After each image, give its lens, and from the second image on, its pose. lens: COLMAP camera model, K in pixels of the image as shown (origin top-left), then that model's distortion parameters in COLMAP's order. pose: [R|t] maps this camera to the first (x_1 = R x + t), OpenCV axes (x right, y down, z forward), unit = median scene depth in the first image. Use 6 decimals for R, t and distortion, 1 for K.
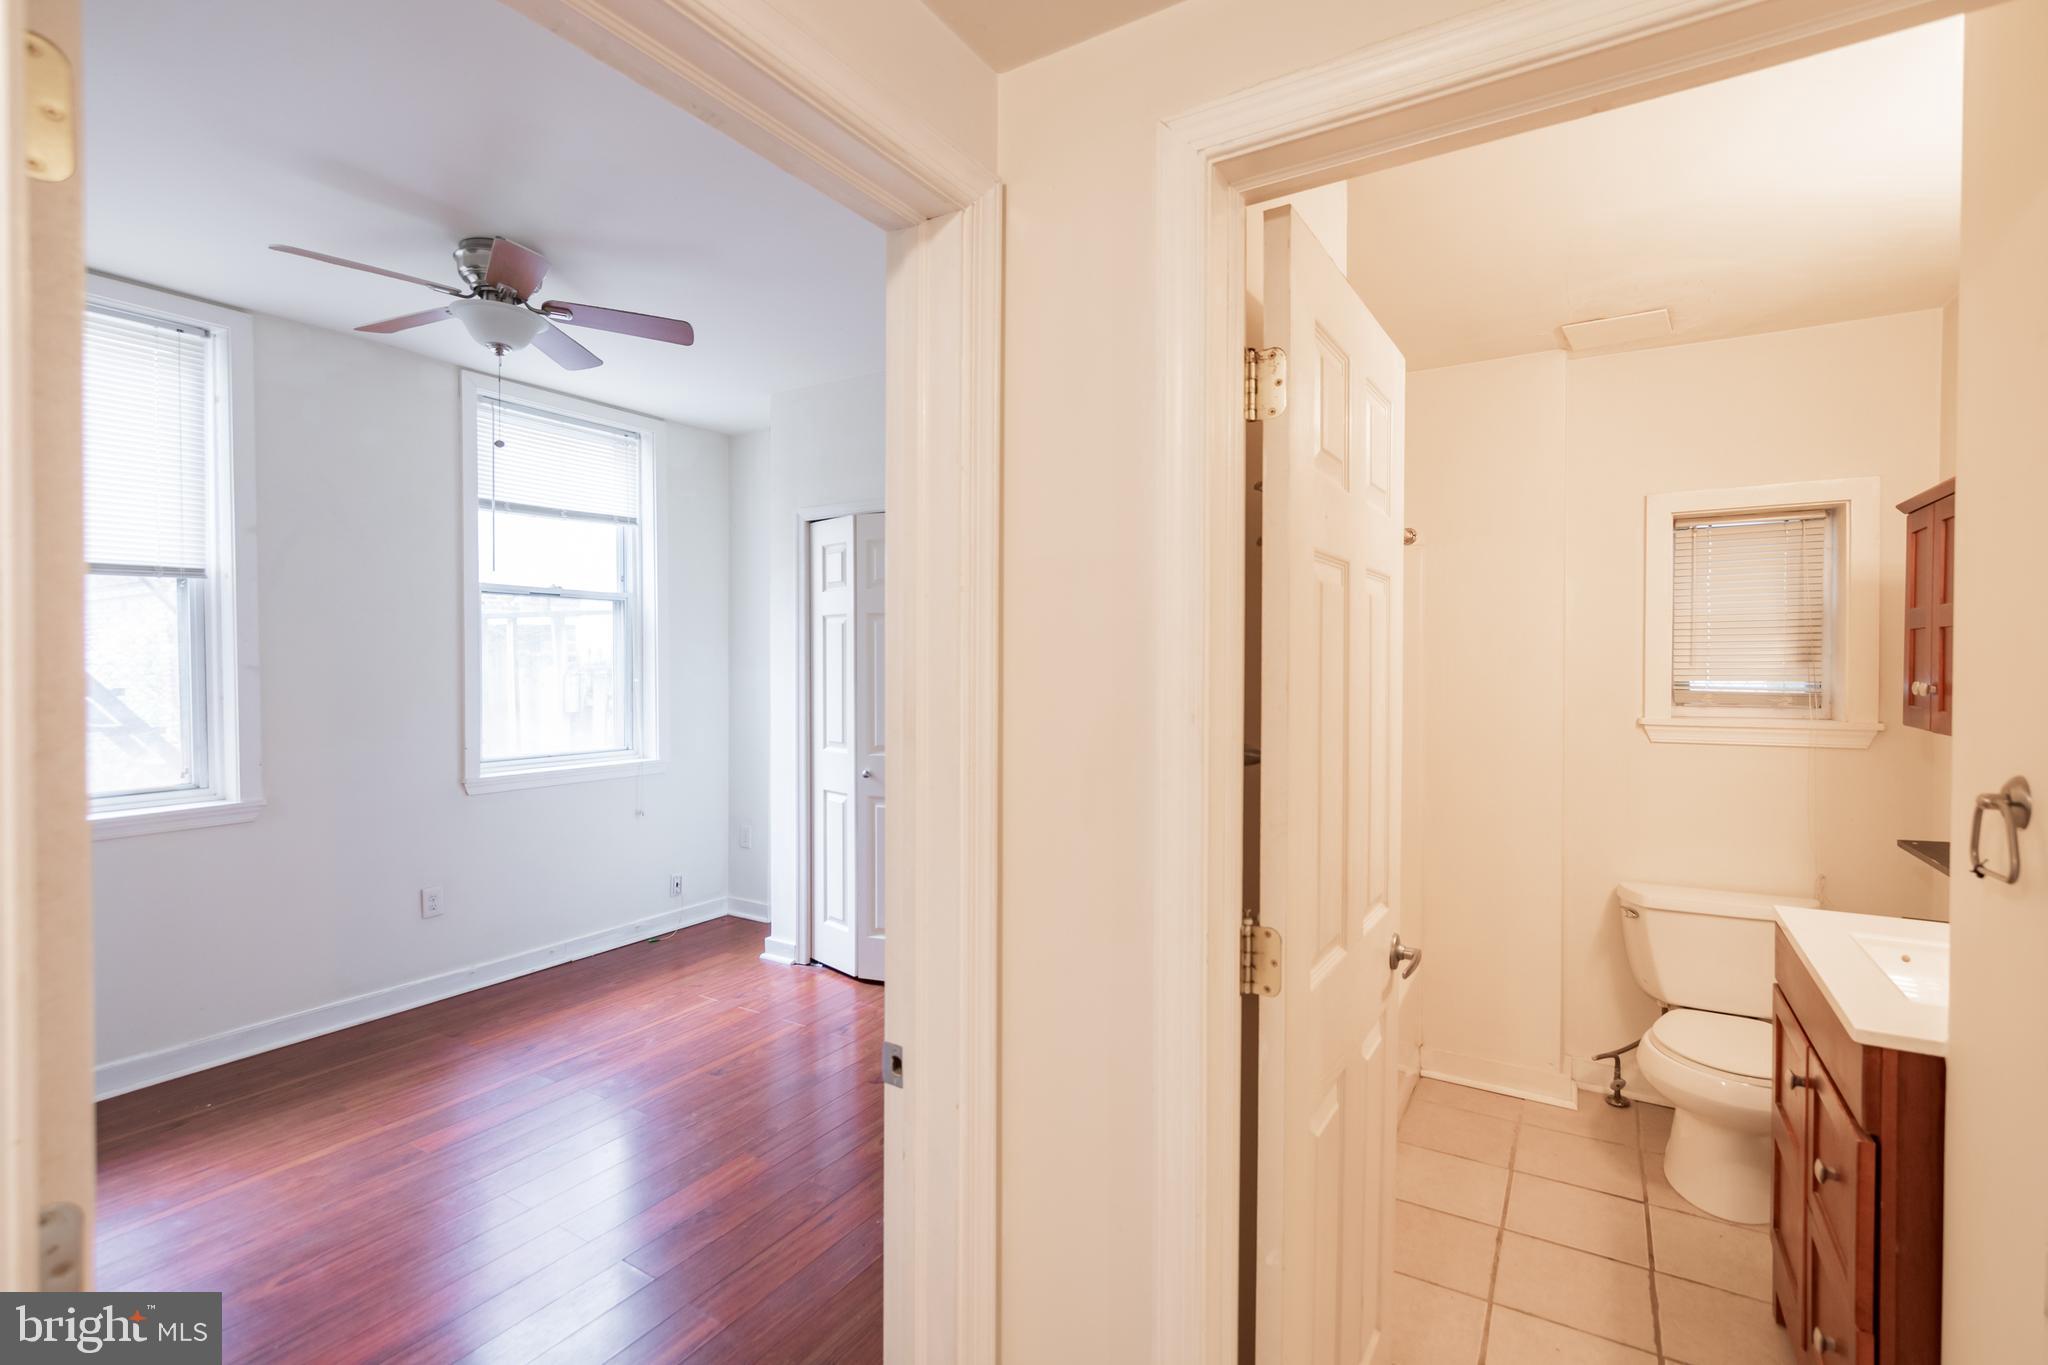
lens RADIAL K [[926.6, 0, 993.9], [0, 926.6, 673.1], [0, 0, 1]] dist [-0.003486, 0.000815]
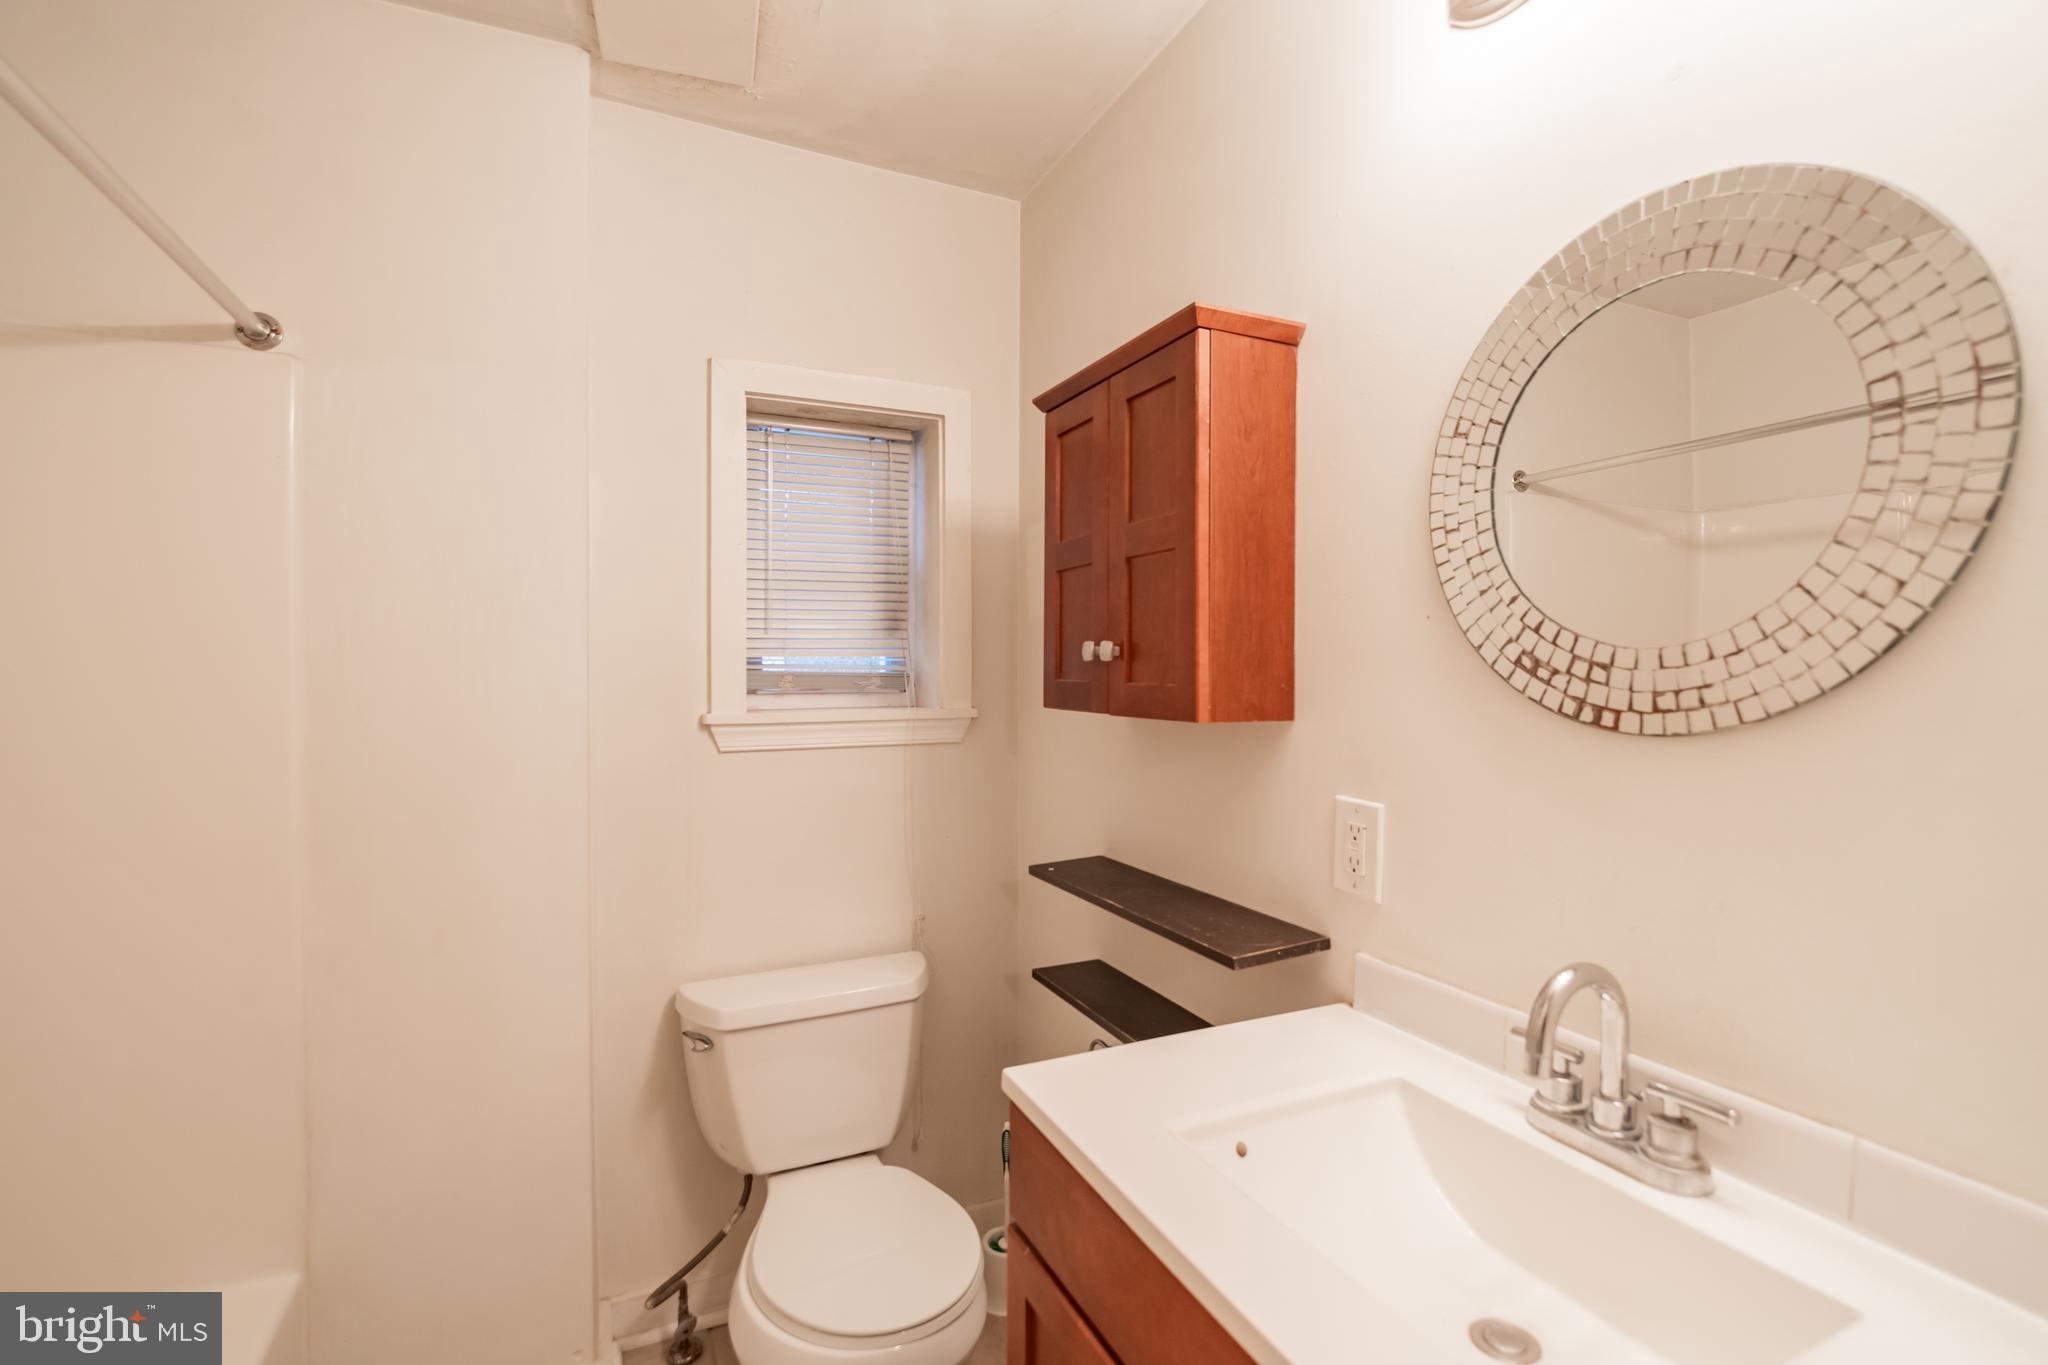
lens RADIAL K [[926.6, 0, 1028.0], [0, 926.6, 679.8], [0, 0, 1]] dist [-0.003486, 0.000815]
pose [[0.525895, -0.008633, 0.850506, 0.296529], [0.008414, 0.999952, 0.004948, 0.024908], [-0.850508, 0.004554, 0.525943, 0.509950]]
